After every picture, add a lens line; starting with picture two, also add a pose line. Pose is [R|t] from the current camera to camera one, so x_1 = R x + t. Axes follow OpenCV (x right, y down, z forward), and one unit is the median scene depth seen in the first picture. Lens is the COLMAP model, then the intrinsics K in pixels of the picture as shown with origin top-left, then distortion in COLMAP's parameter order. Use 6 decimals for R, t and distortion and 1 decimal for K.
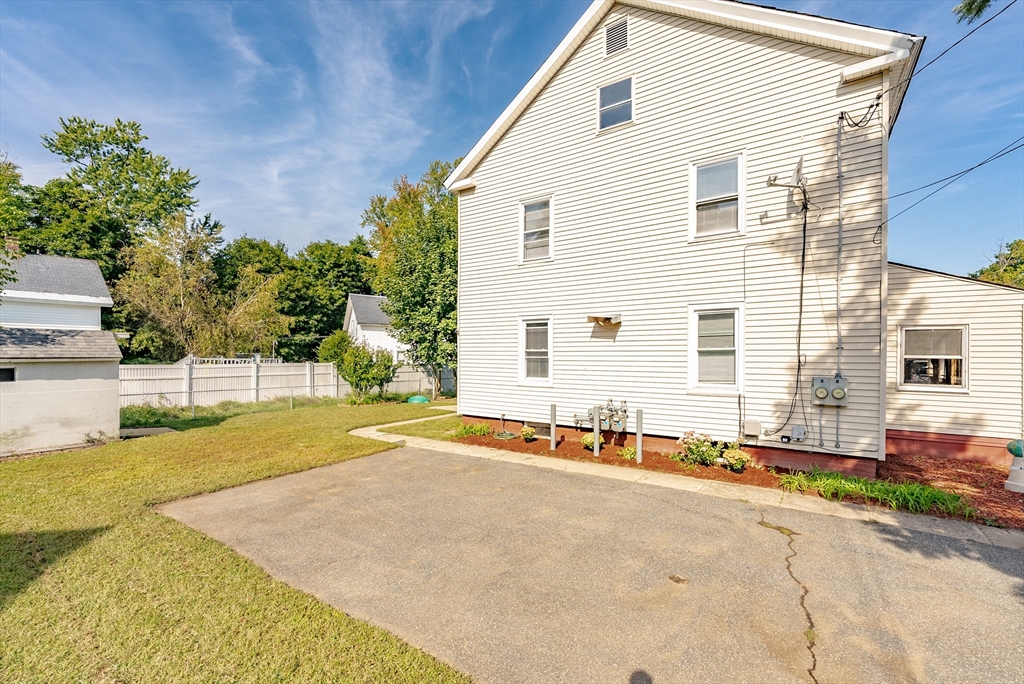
lens RADIAL K [[425.7, 0, 511.9], [0, 425.7, 352.0], [0, 0, 1]] dist [-0.001621, -0.000314]
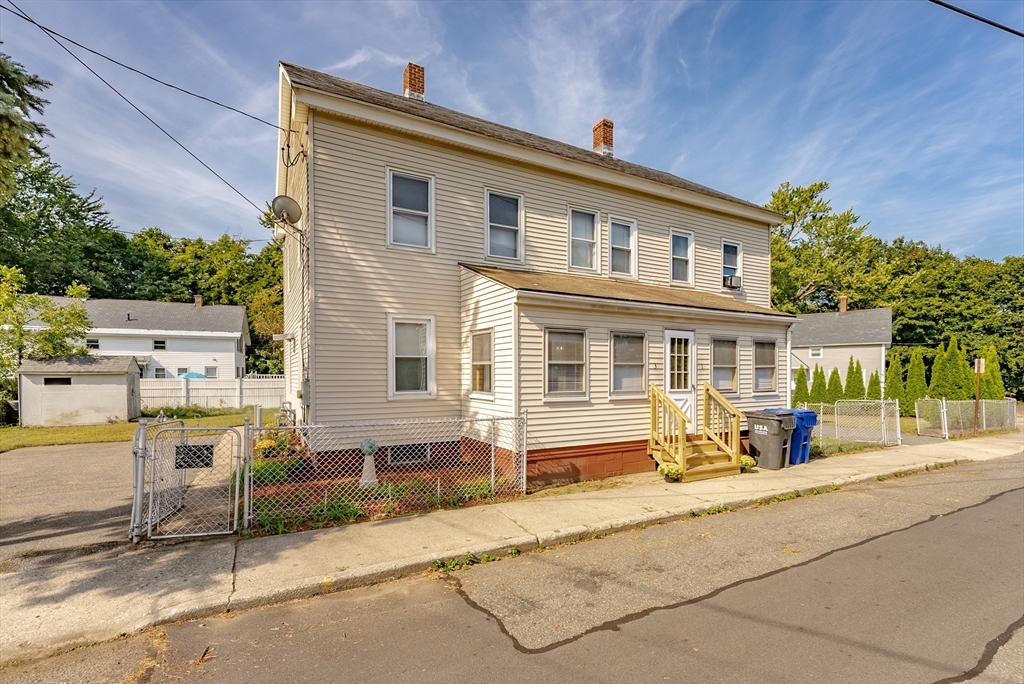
lens RADIAL K [[458.6, 0, 509.9], [0, 458.6, 375.5], [0, 0, 1]] dist [-0.000853, 0.000028]
pose [[0.894042, -0.004559, -0.447960, 1.459638], [0.008511, 0.999941, 0.006810, 0.033804], [0.447903, -0.009901, 0.894028, 0.106336]]
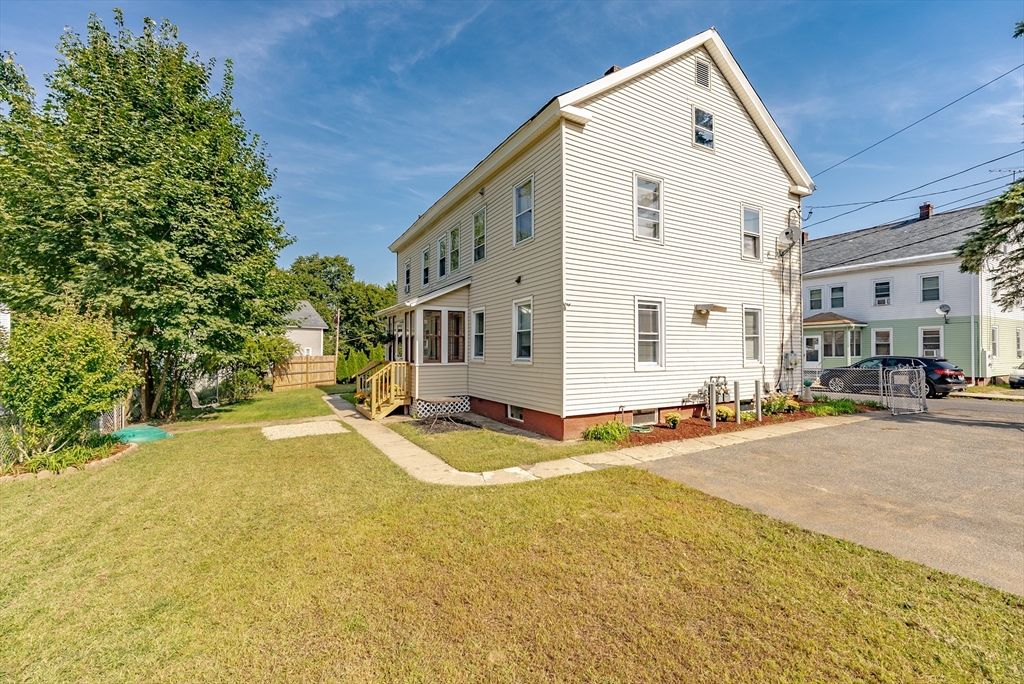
lens RADIAL K [[433.1, 0, 512.0], [0, 433.1, 339.5], [0, 0, 1]] dist [-0.000819, -0.000205]
pose [[0.437589, 0.020715, 0.898936, -1.288107], [-0.005788, 0.999779, -0.020221, 0.042138], [-0.899156, 0.003646, 0.437612, 1.148066]]
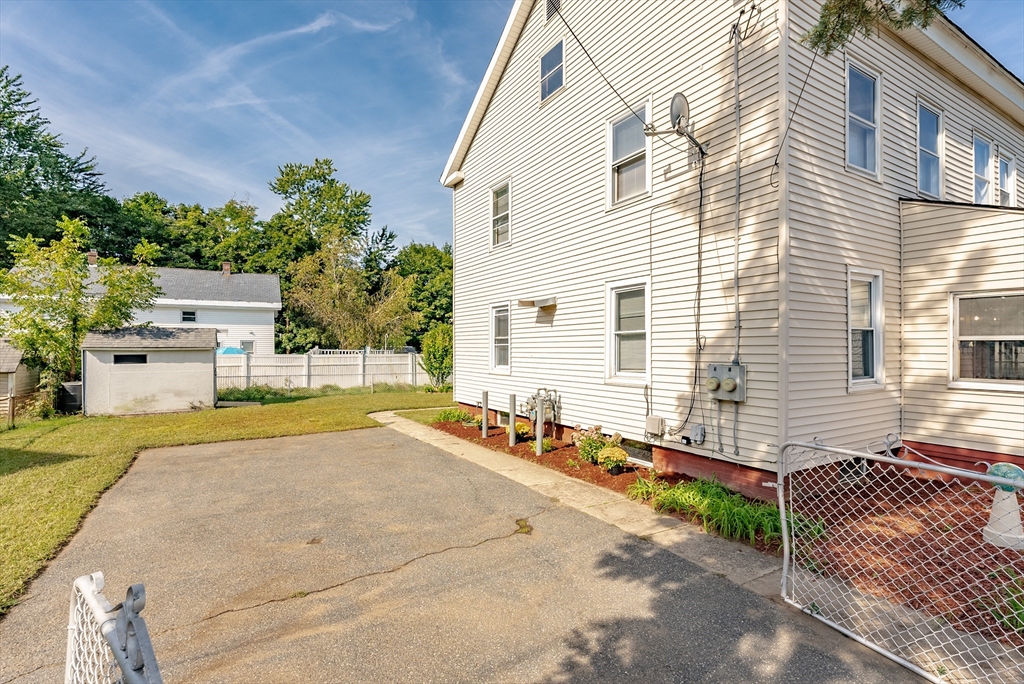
lens RADIAL K [[452.6, 0, 512.0], [0, 452.6, 342.0], [0, 0, 1]] dist [0.000431, -0.000366]
pose [[0.918066, -0.011104, -0.396272, 0.652717], [0.008460, 0.999929, -0.008419, 0.020041], [0.396337, 0.004376, 0.918095, 0.068639]]
